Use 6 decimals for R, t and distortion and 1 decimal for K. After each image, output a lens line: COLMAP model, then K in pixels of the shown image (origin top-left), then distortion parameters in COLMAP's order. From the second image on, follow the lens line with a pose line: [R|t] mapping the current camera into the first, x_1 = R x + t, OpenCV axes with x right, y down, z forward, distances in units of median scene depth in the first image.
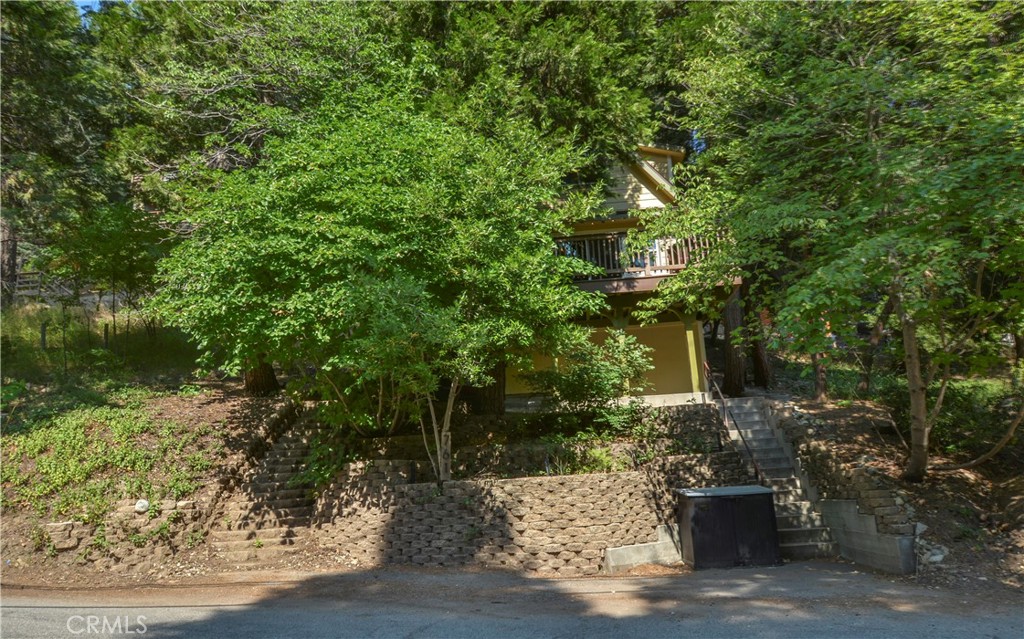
lens RADIAL K [[570.5, 0, 512.7], [0, 570.5, 315.6], [0, 0, 1]] dist [0.005166, 0.002295]
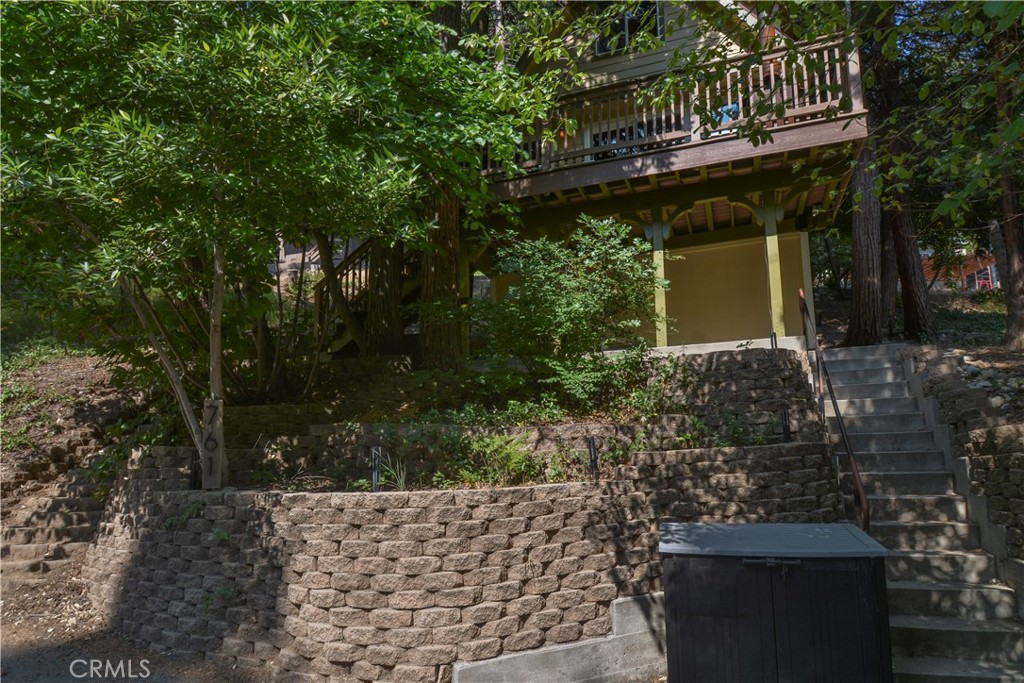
lens RADIAL K [[582.6, 0, 509.1], [0, 582.6, 345.4], [0, 0, 1]] dist [0.003185, -0.009920]
pose [[0.976378, -0.015171, -0.215537, 0.257172], [0.038908, 0.993571, 0.106317, 0.098731], [0.212539, -0.112192, 0.970691, 0.502456]]
